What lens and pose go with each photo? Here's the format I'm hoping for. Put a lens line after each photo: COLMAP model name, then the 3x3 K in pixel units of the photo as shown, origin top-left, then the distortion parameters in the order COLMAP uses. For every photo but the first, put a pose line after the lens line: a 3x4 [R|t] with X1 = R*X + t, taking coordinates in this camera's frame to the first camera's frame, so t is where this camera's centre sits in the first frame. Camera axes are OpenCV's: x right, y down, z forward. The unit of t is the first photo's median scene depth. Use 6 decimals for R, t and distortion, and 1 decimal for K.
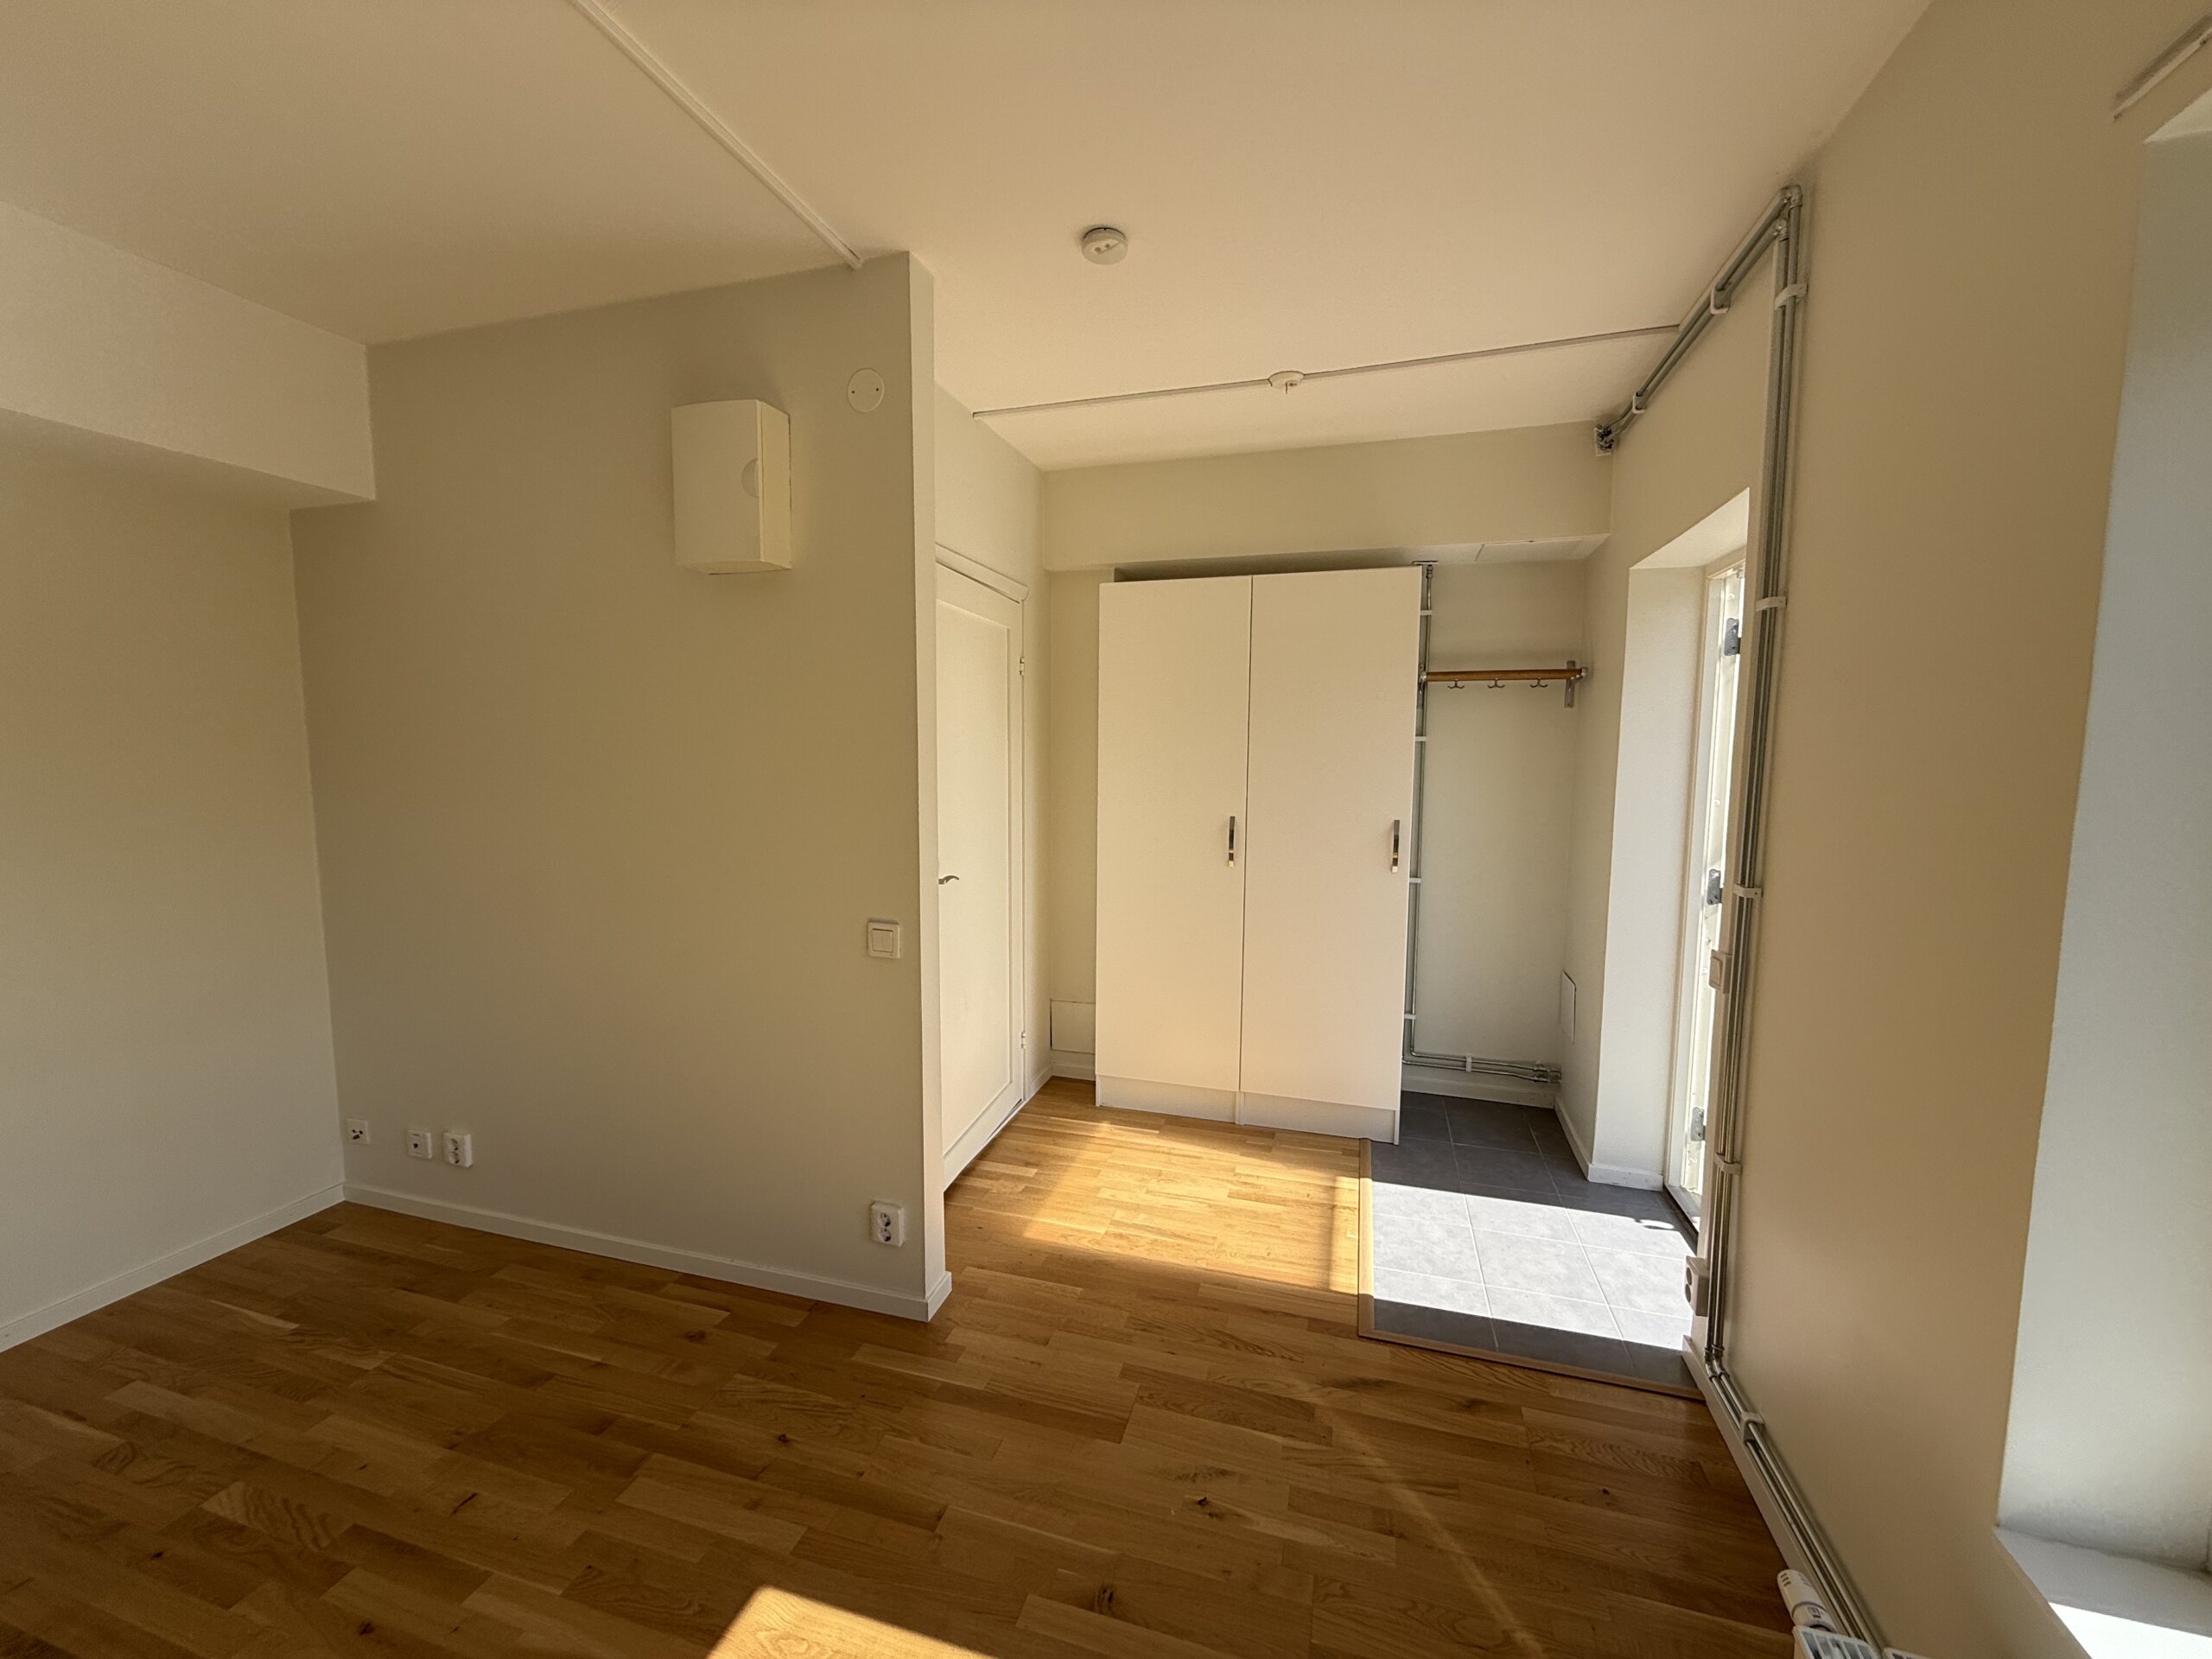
lens RADIAL K [[877.6, 0, 1099.3], [0, 877.6, 827.8], [0, 0, 1]] dist [-0.000209, 0.000350]
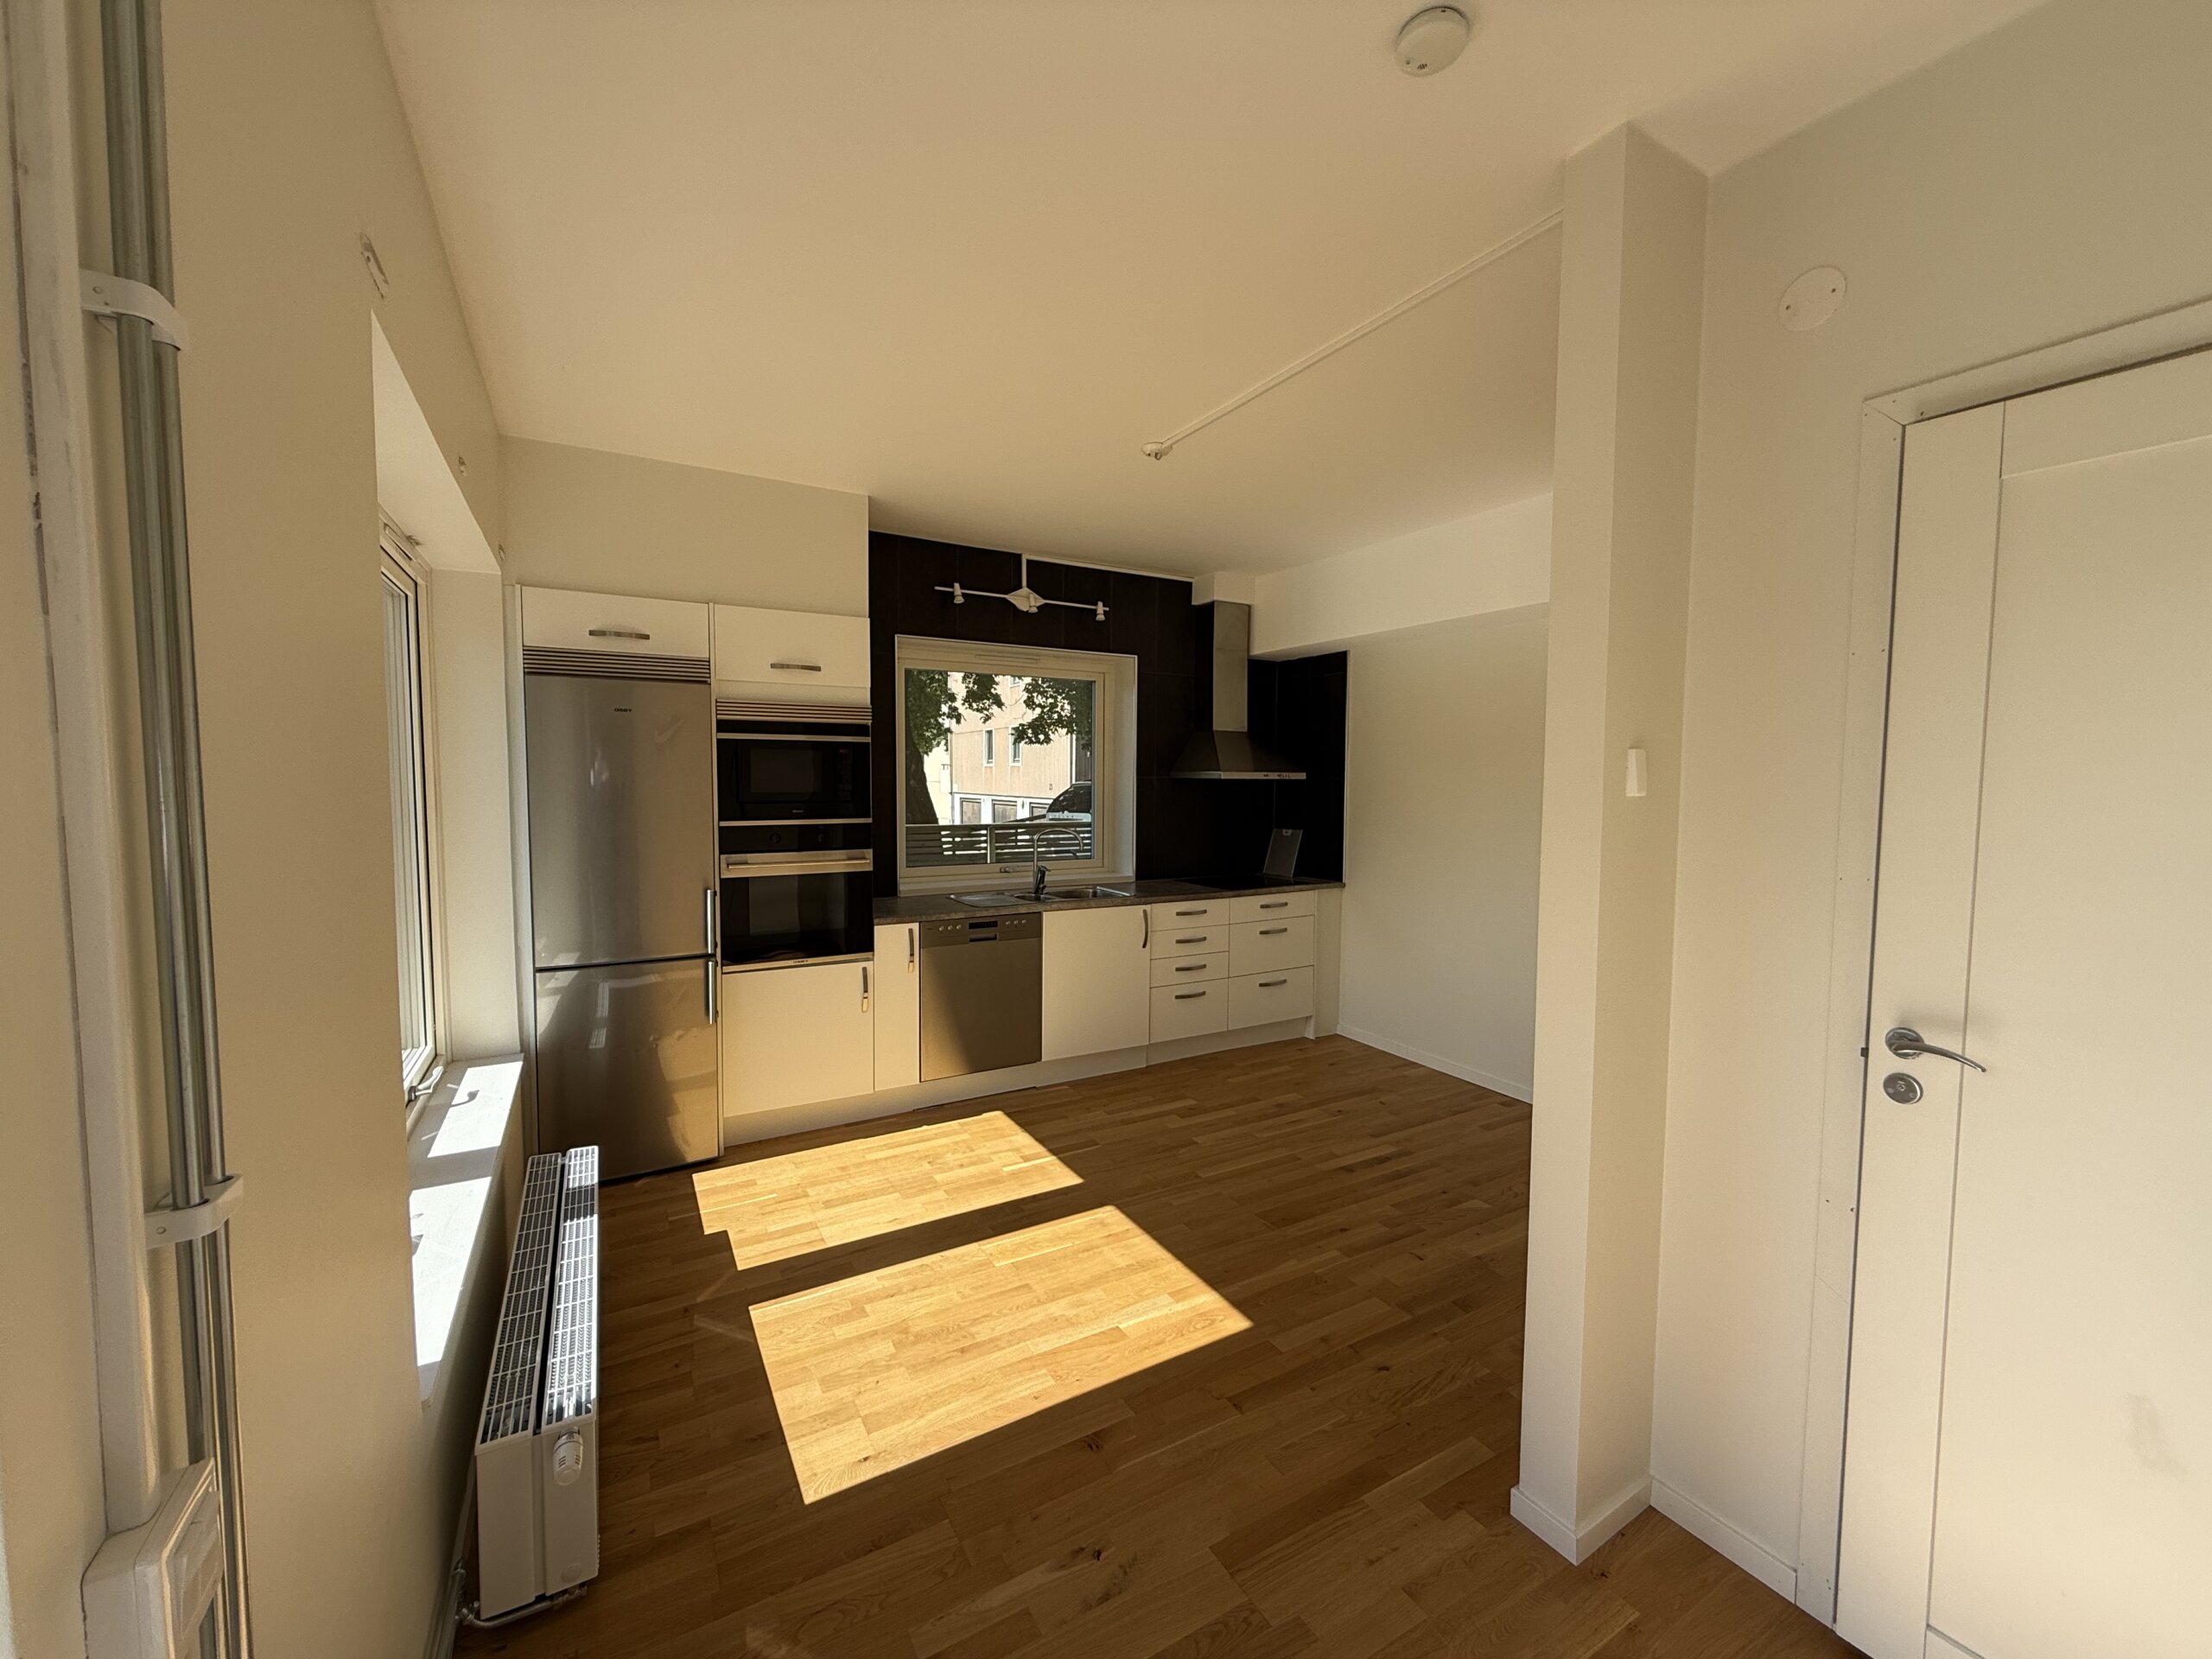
lens RADIAL K [[877.6, 0, 1103.3], [0, 877.6, 829.3], [0, 0, 1]] dist [-0.000209, 0.000350]
pose [[-0.684063, 0.037656, -0.728451, 0.649857], [-0.073824, 0.989965, 0.120500, -0.118010], [0.725678, 0.136206, -0.674418, 1.273401]]
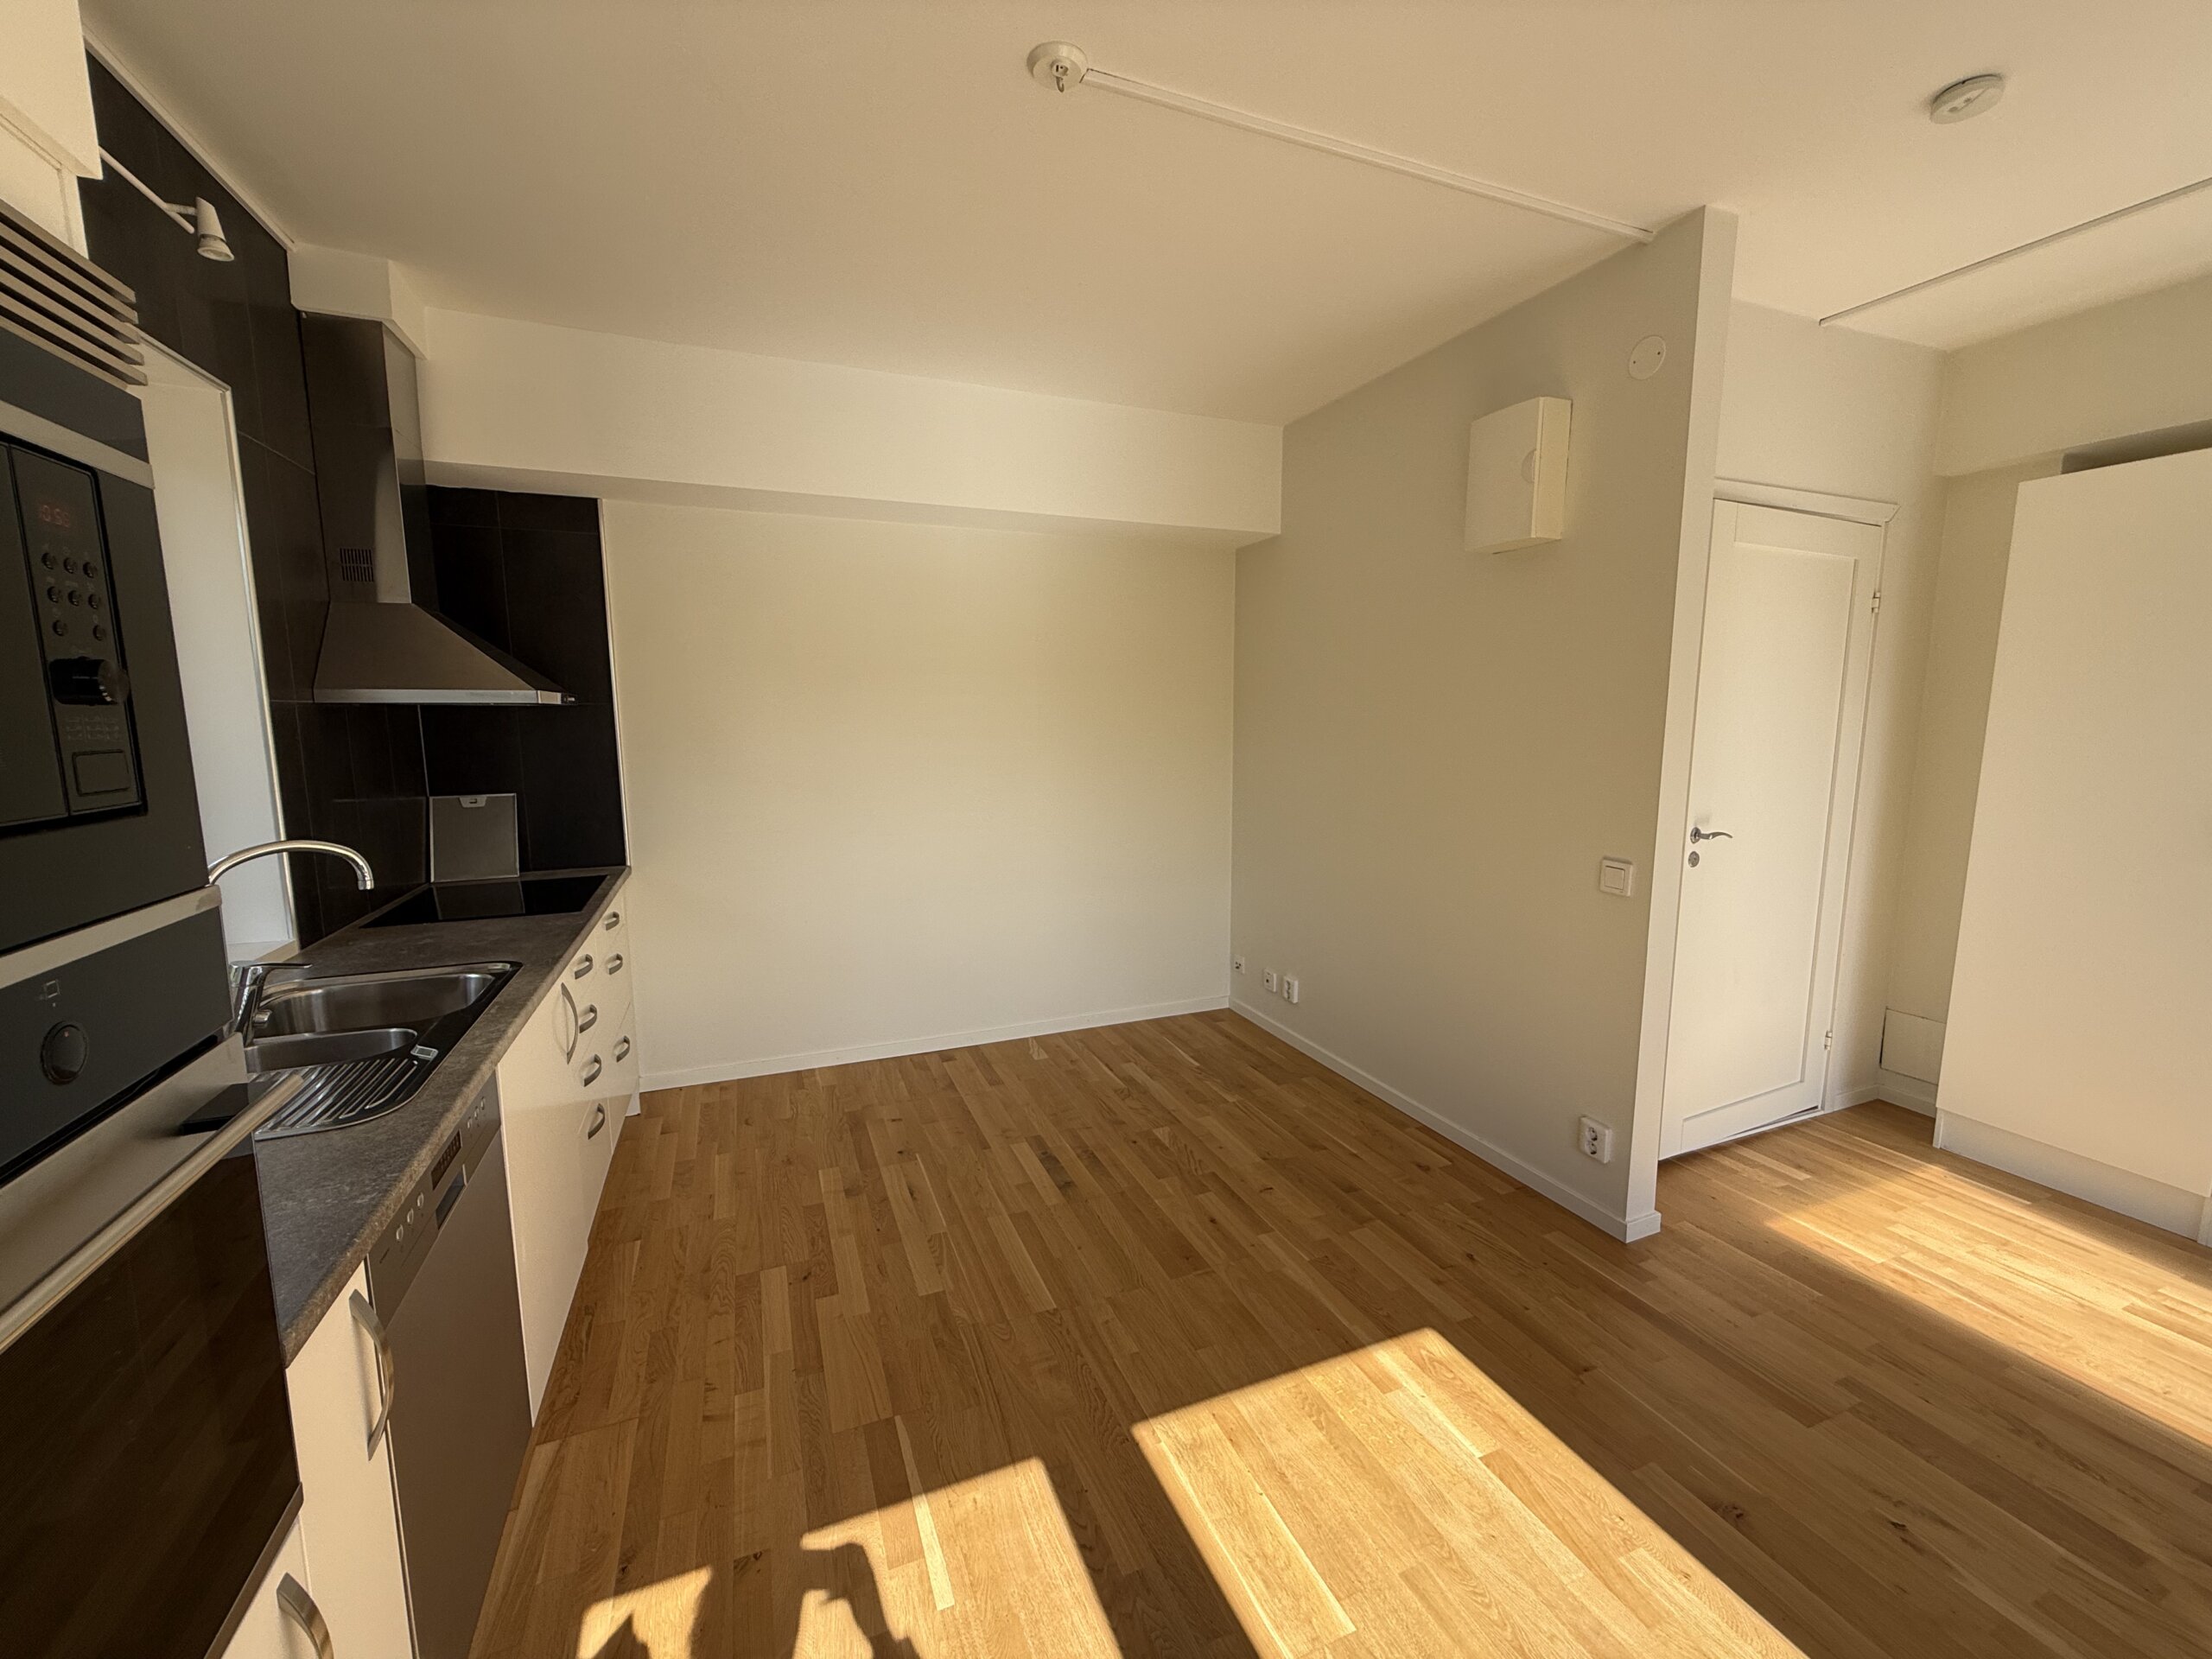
lens RADIAL K [[877.6, 0, 1100.4], [0, 877.6, 830.3], [0, 0, 1]] dist [-0.000209, 0.000350]
pose [[0.628689, 0.097071, -0.771574, 0.188196], [-0.065248, 0.995265, 0.072048, 0.035603], [0.774914, 0.005048, 0.632046, -0.174989]]
